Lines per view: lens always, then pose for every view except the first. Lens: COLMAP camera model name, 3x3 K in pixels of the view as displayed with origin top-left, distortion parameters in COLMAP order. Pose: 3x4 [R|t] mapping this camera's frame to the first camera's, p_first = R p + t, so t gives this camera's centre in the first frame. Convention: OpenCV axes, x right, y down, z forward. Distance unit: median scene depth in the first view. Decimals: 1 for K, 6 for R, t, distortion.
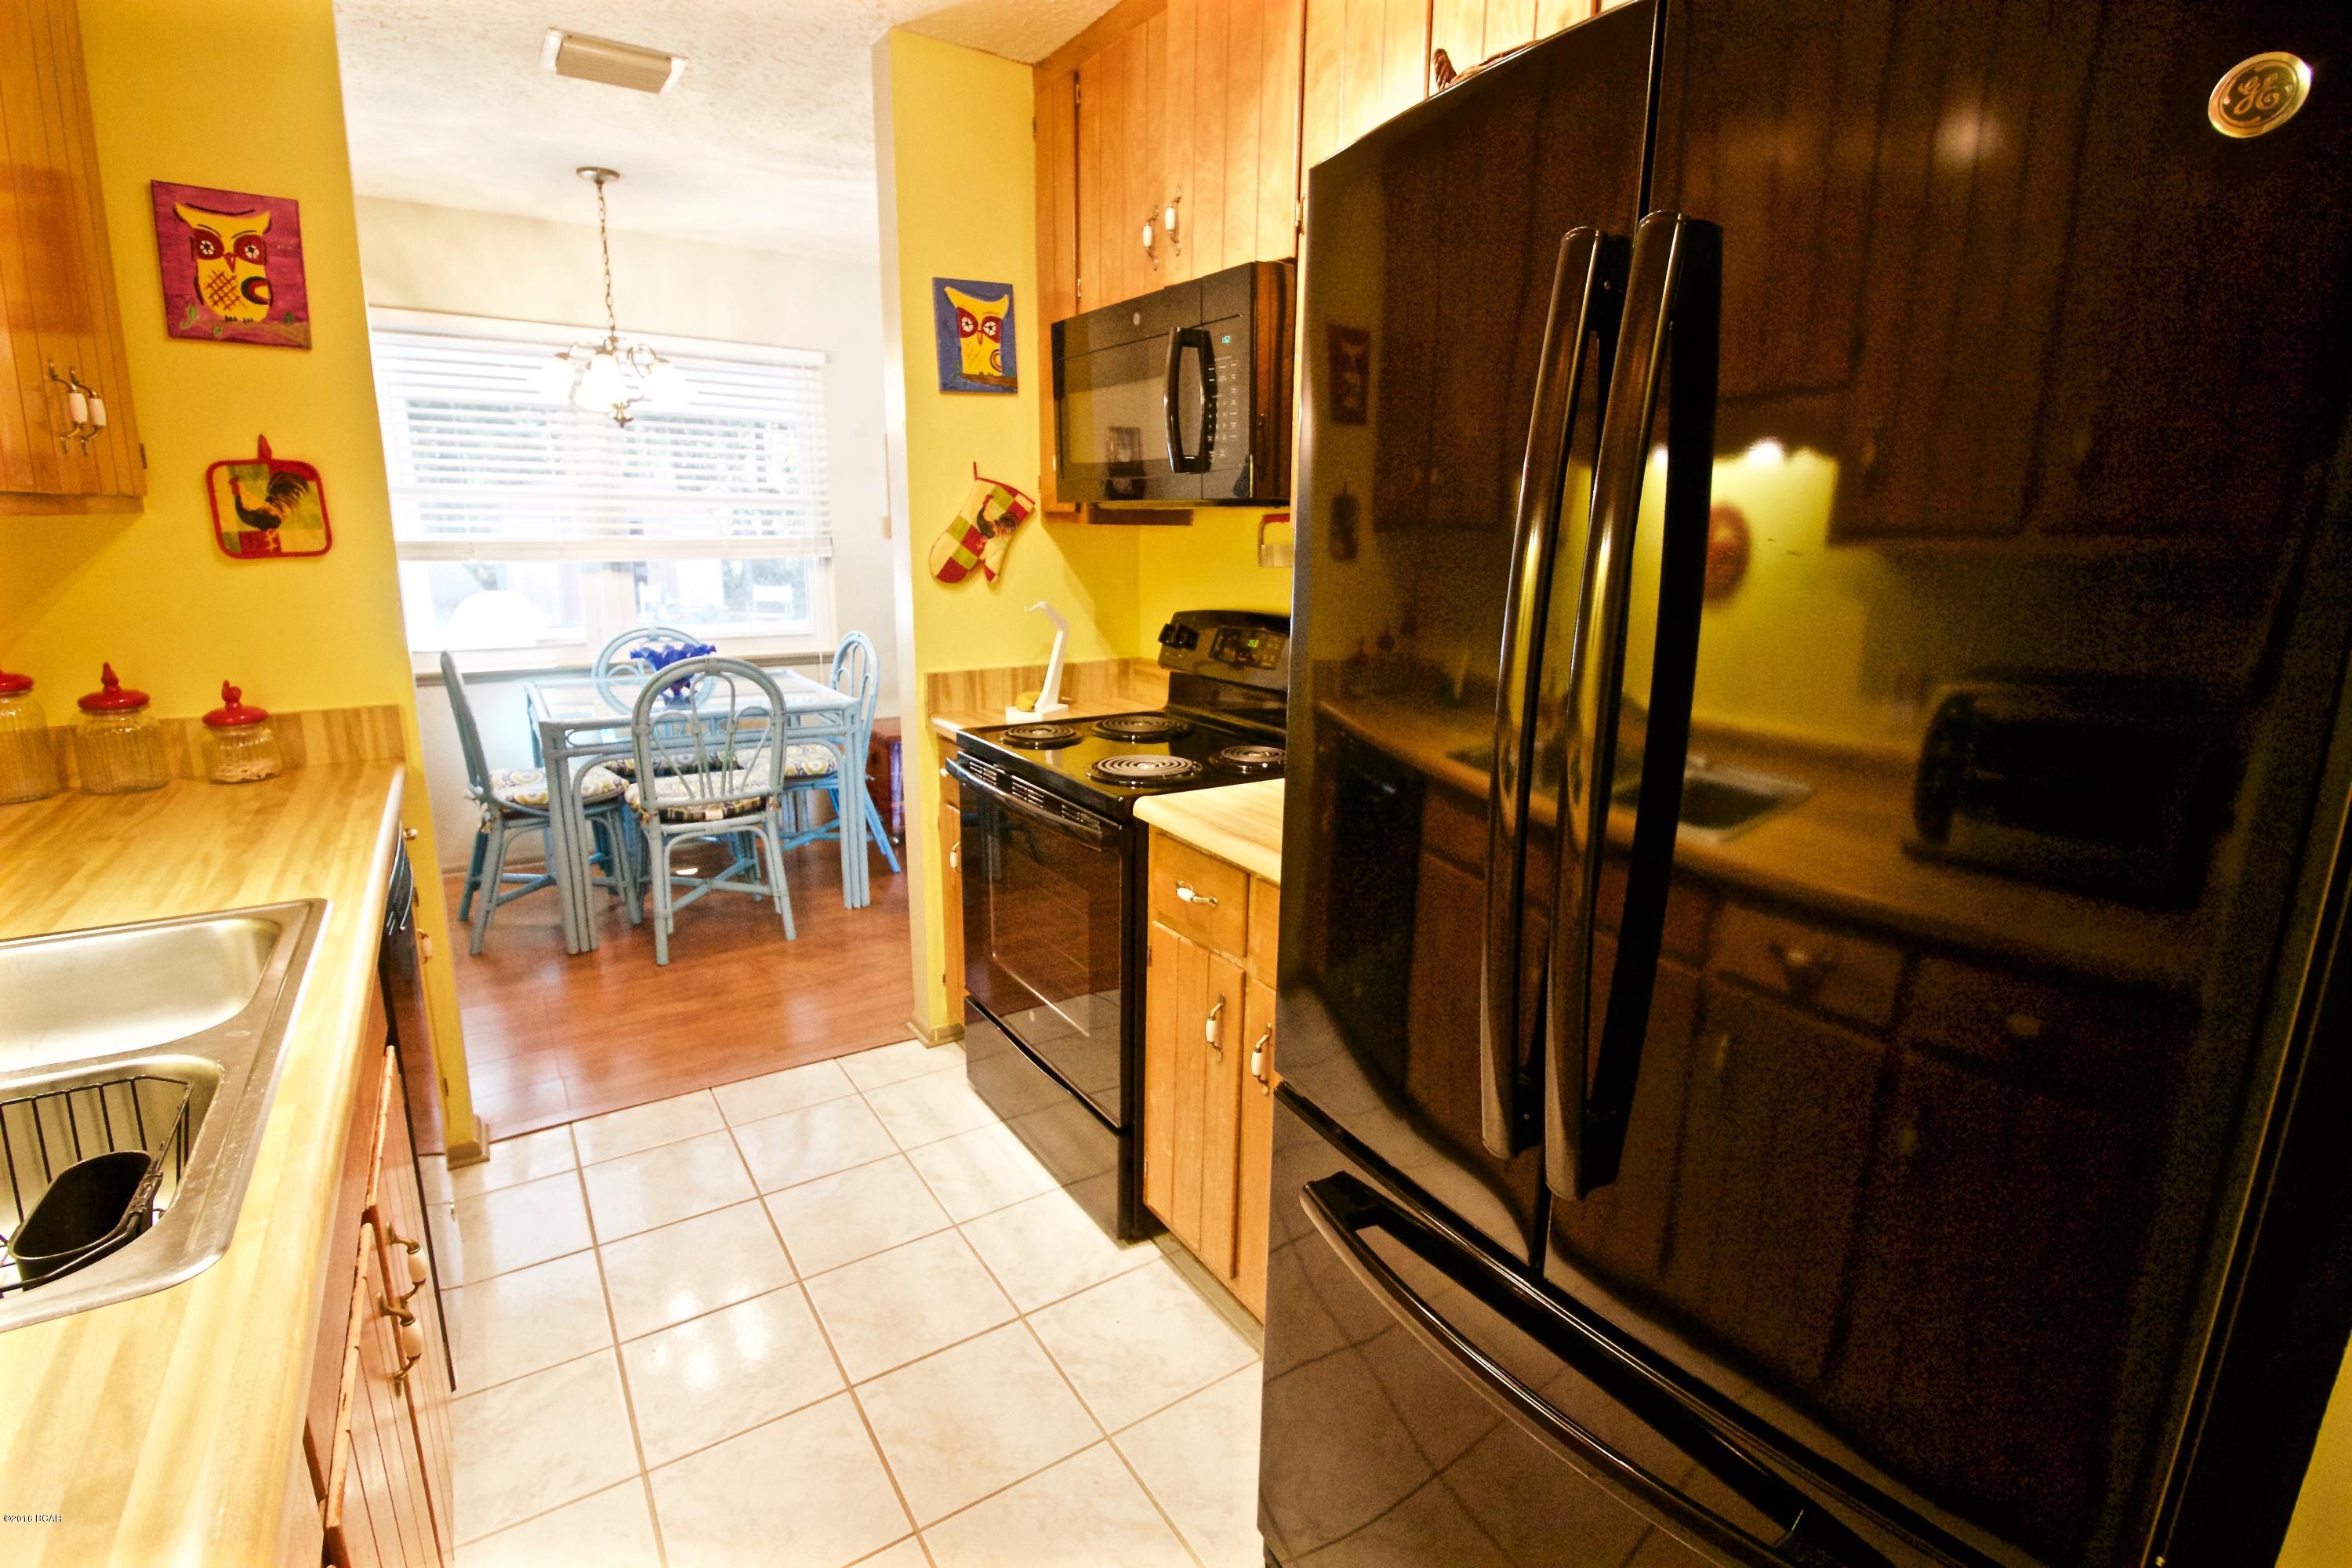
lens RADIAL K [[1084.6, 0, 1182.5], [0, 1084.6, 750.6], [0, 0, 1]] dist [0.000579, -0.013275]
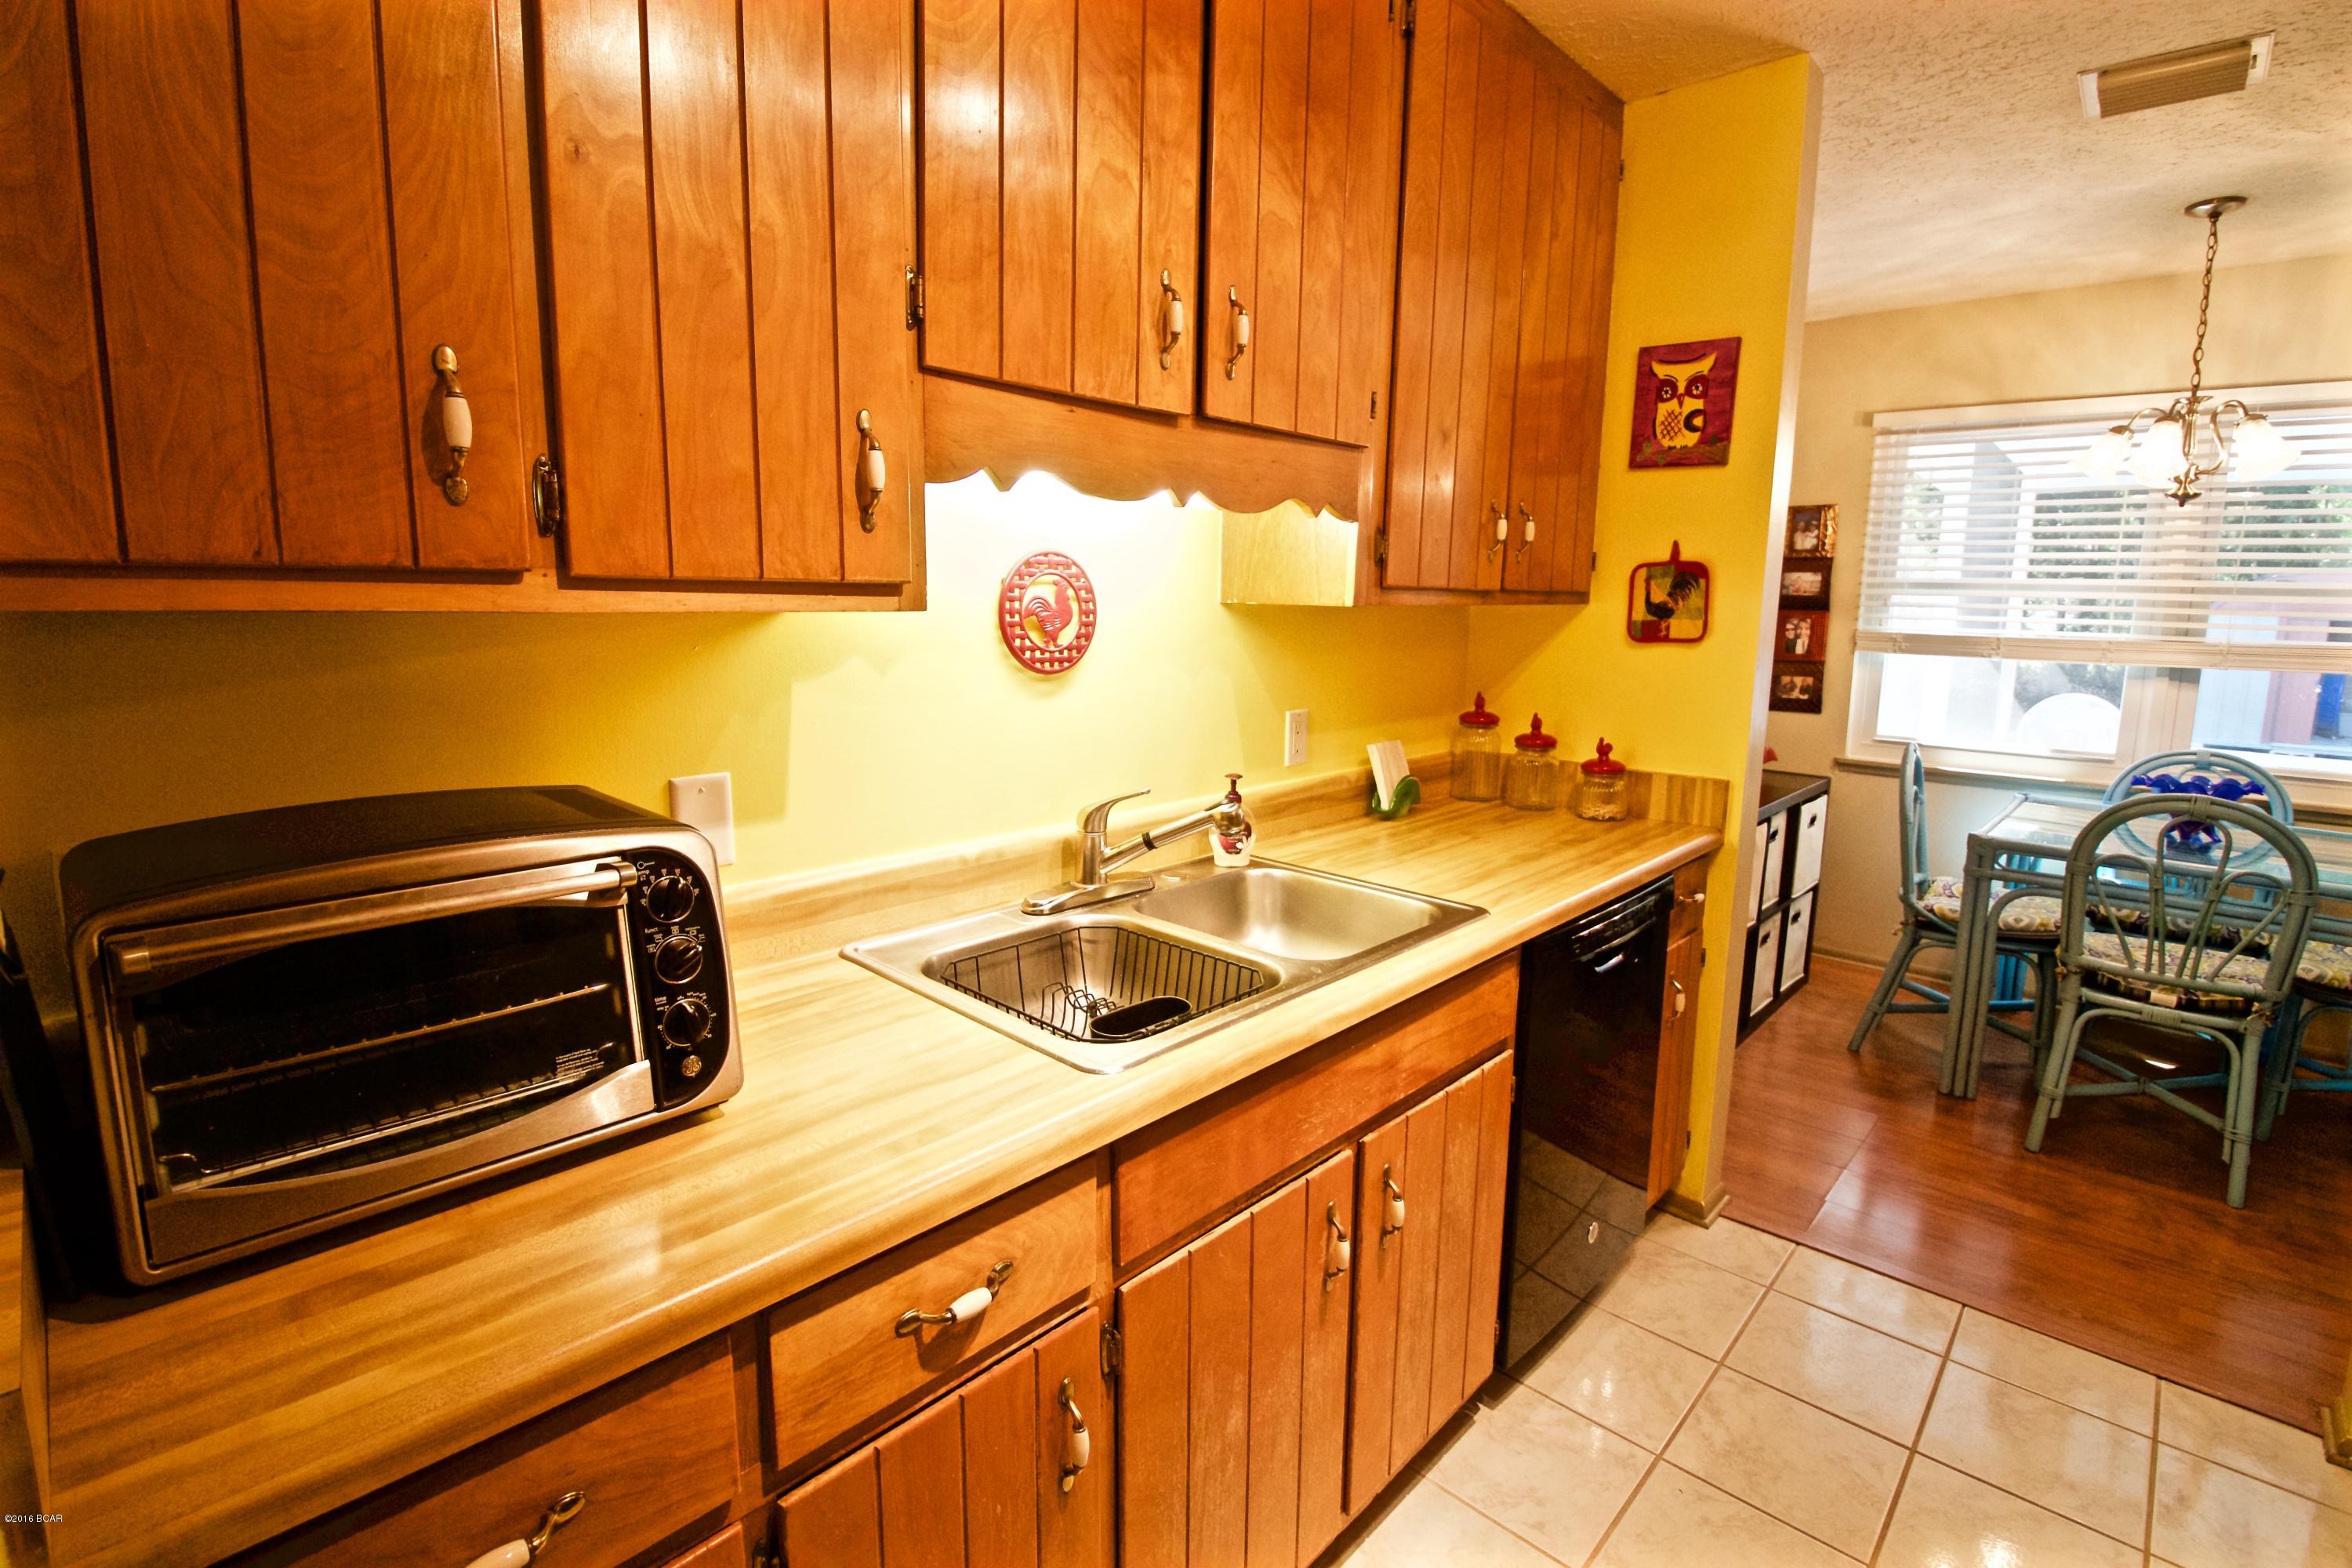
lens RADIAL K [[1084.6, 0, 1182.5], [0, 1084.6, 750.6], [0, 0, 1]] dist [0.000579, -0.013275]
pose [[0.233132, 0.127046, -0.964110, 0.164018], [-0.209920, 0.974629, 0.077671, -0.035734], [0.949517, 0.184278, 0.253886, 0.172206]]
